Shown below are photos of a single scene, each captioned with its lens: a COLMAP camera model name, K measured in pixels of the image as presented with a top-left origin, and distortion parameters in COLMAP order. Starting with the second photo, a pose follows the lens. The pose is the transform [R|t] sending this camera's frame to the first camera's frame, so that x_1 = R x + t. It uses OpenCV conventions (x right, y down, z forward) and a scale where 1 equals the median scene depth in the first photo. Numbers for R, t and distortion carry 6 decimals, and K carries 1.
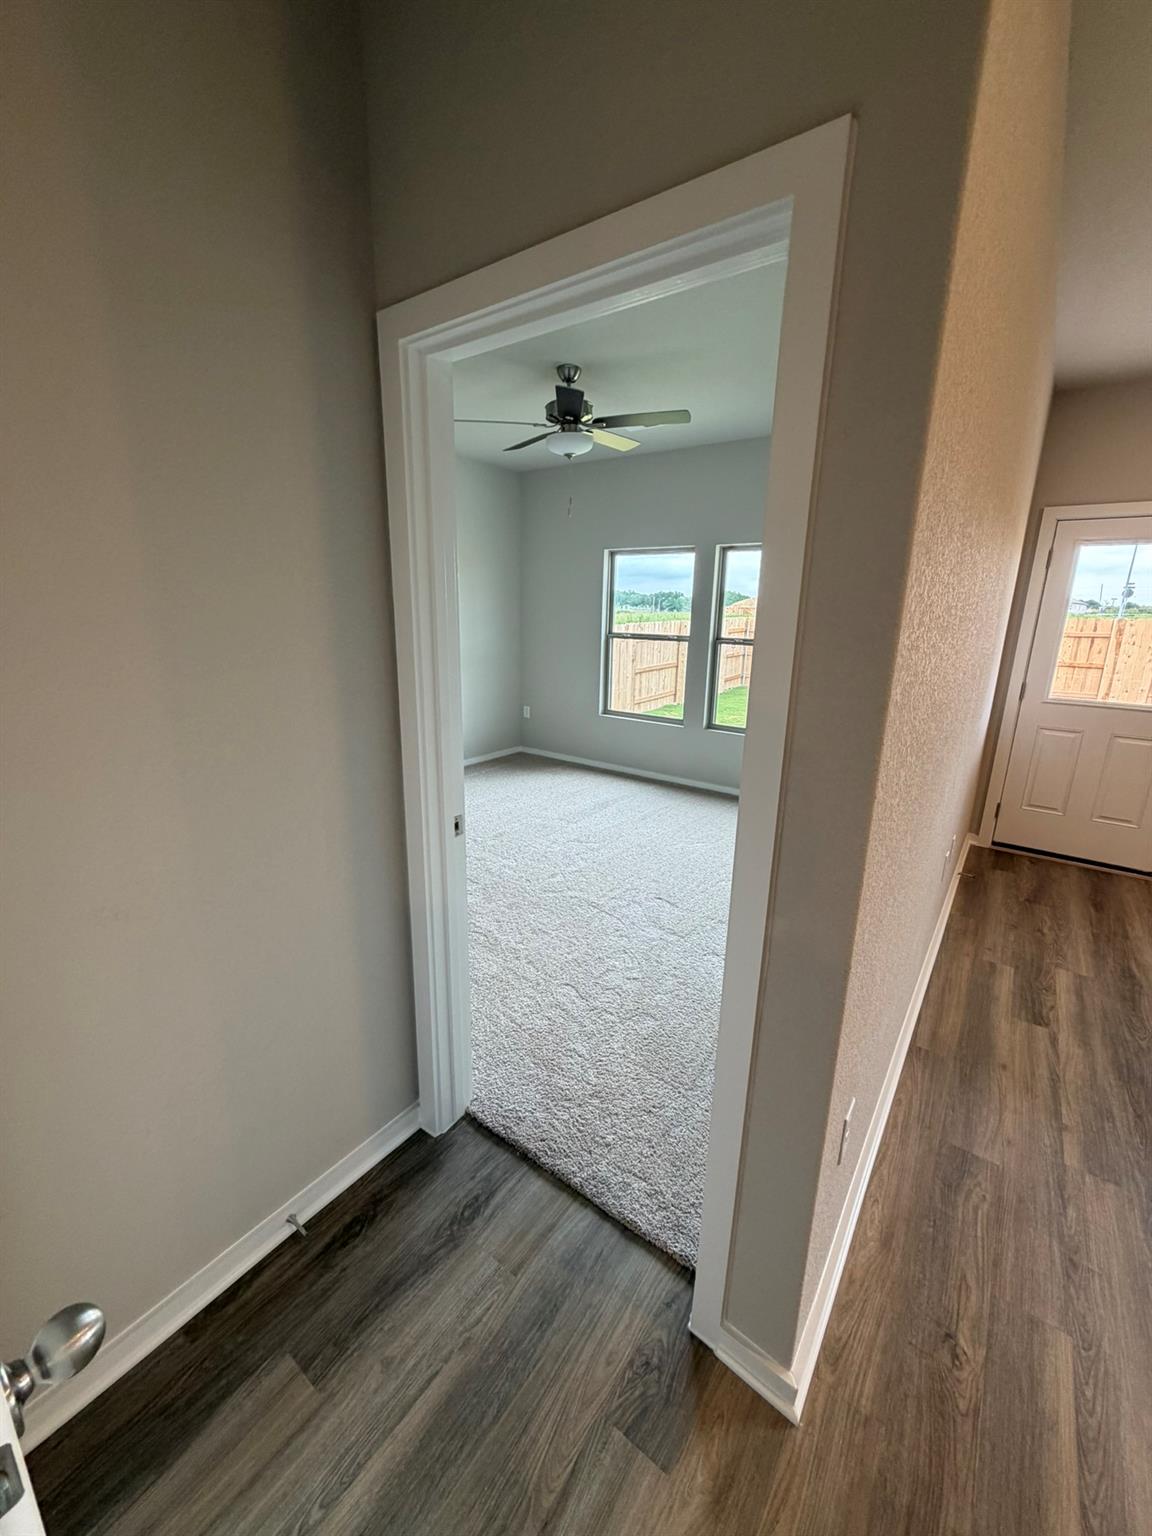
lens RADIAL K [[611.2, 0, 578.9], [0, 611.2, 760.2], [0, 0, 1]] dist [-0.000251, -0.000140]
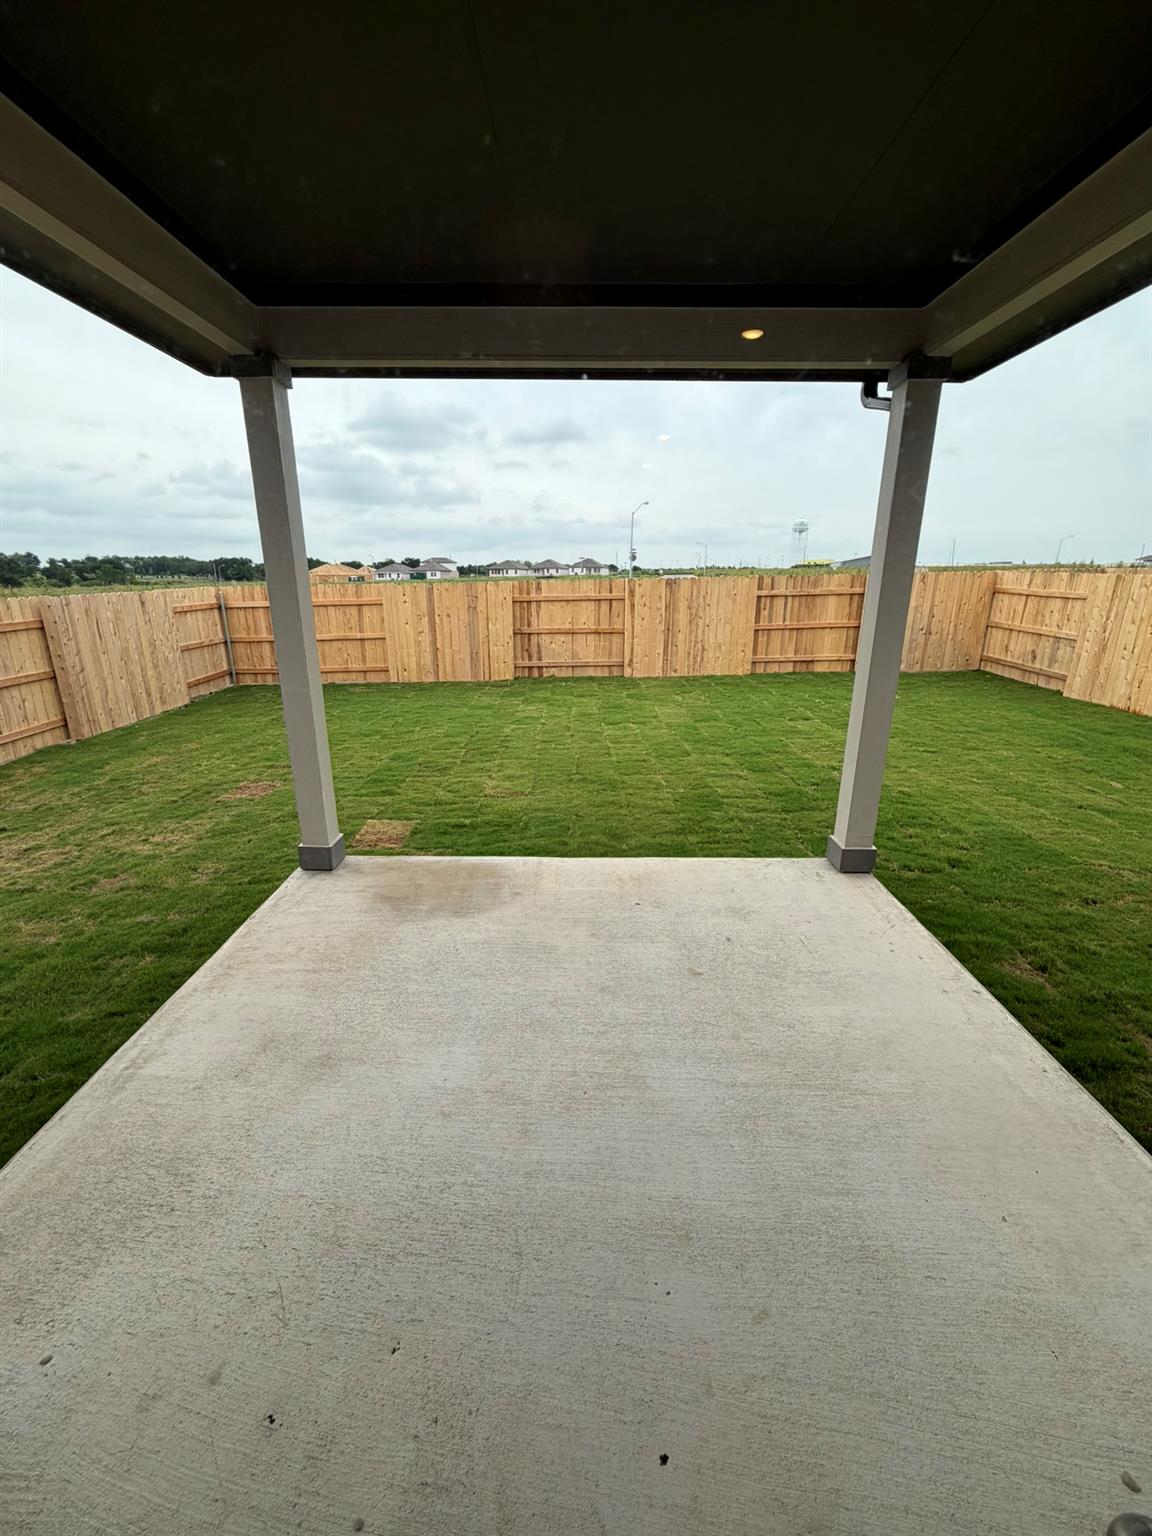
lens RADIAL K [[611.2, 0, 584.6], [0, 611.2, 766.8], [0, 0, 1]] dist [-0.000251, -0.000140]
pose [[0.802698, -0.192106, 0.564598, 0.241345], [0.157608, 0.981374, 0.109841, -0.060988], [-0.575183, 0.000816, 0.818024, 0.268702]]
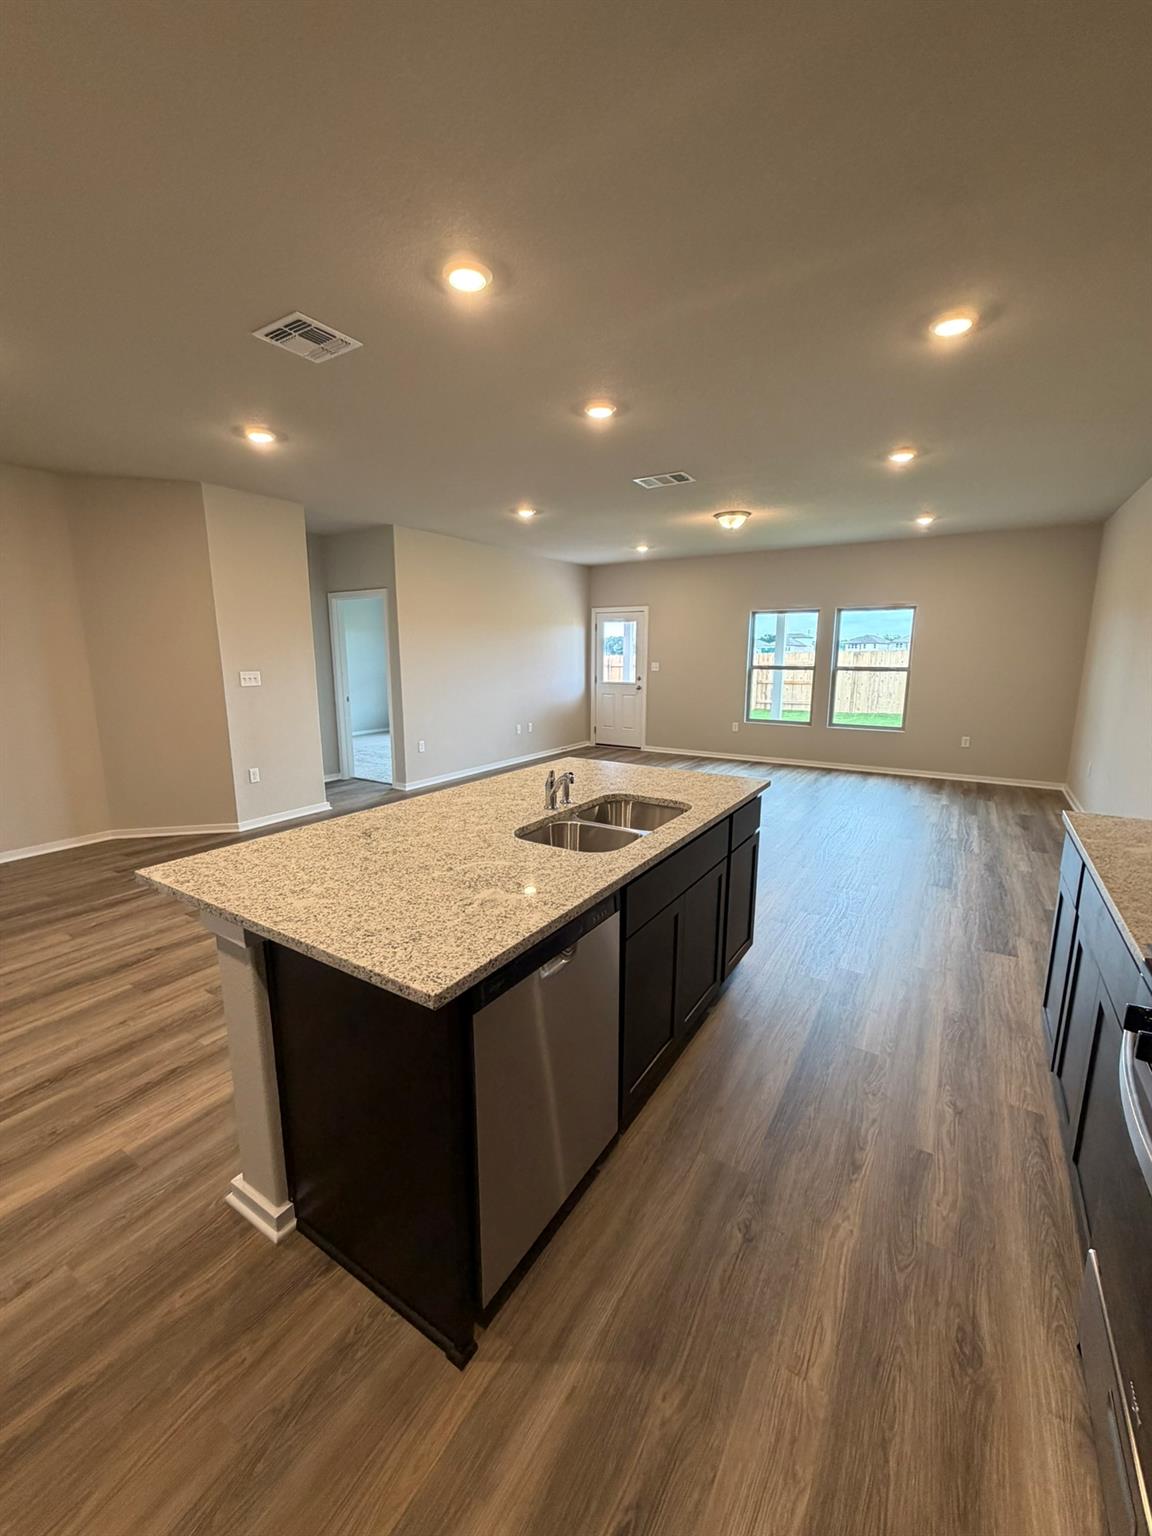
lens RADIAL K [[611.2, 0, 577.3], [0, 611.2, 761.2], [0, 0, 1]] dist [-0.000251, -0.000140]
pose [[0.997206, -0.030291, 0.068278, 0.142705], [0.034887, 0.997132, -0.067155, 0.115737], [-0.066048, 0.069350, 0.995404, -0.432794]]
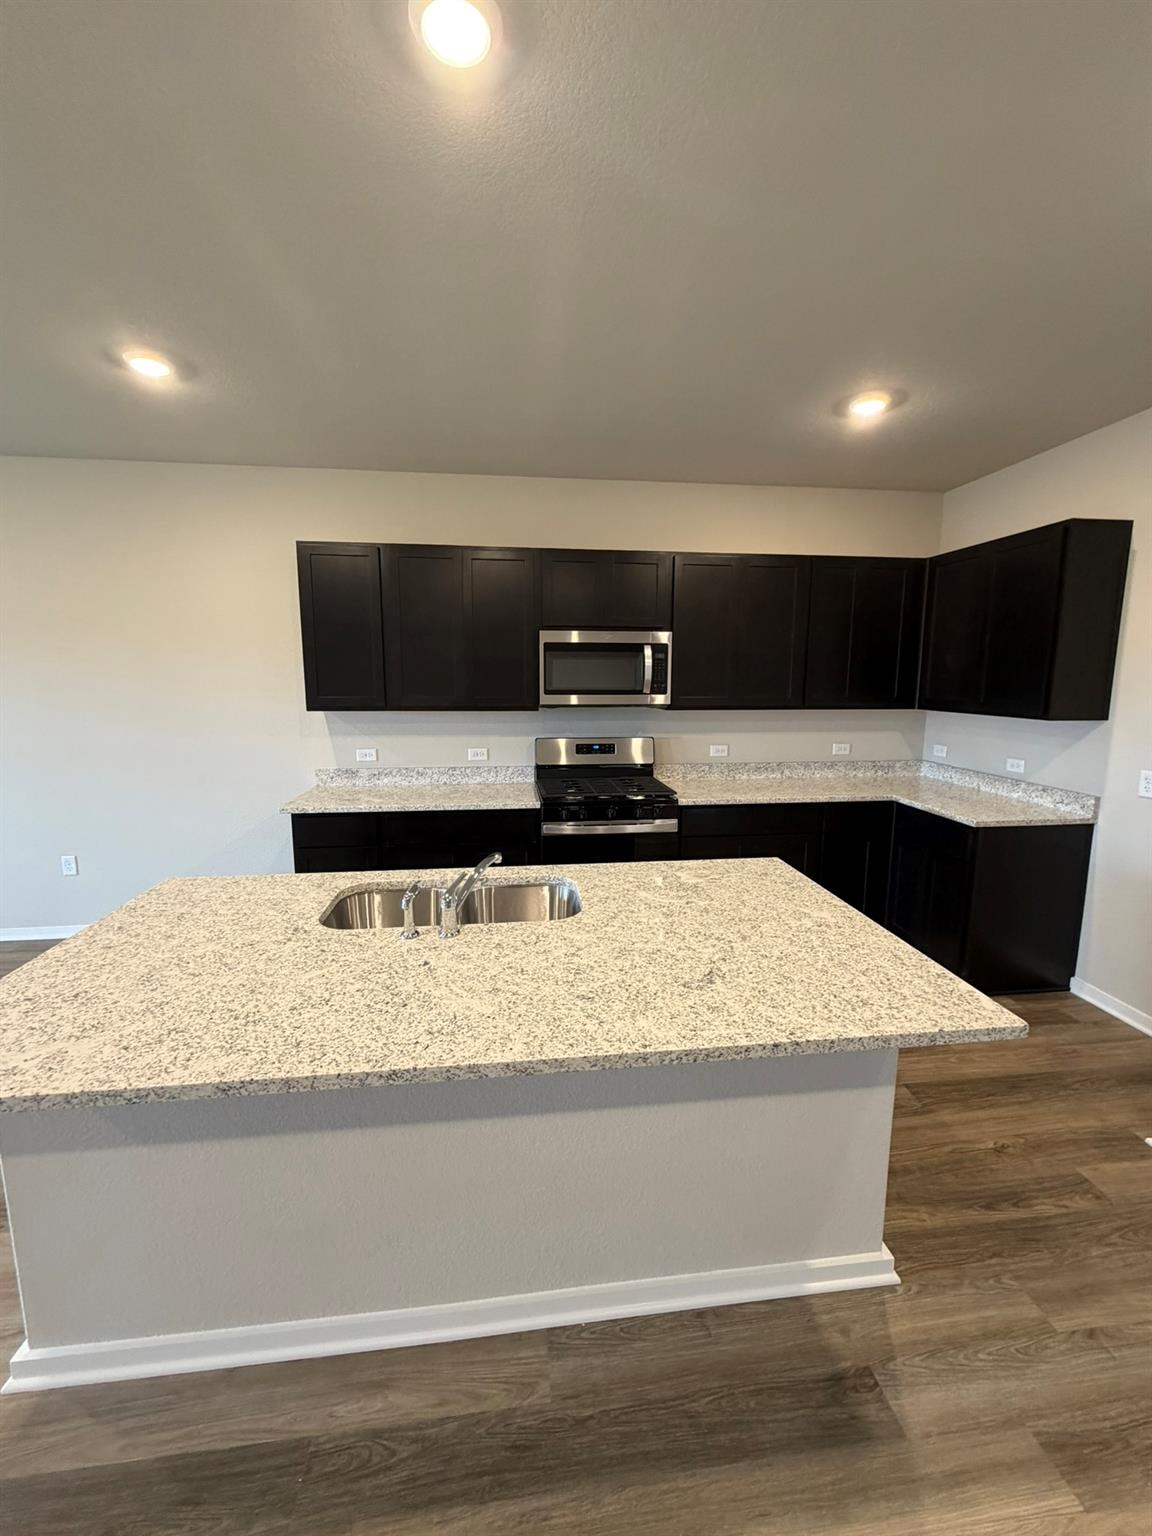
lens RADIAL K [[611.2, 0, 581.8], [0, 611.2, 764.6], [0, 0, 1]] dist [-0.000251, -0.000140]
pose [[-0.689396, -0.126391, 0.713273, 0.043124], [0.162416, 0.932622, 0.322238, 0.048714], [-0.705942, 0.337996, -0.622418, -0.203782]]
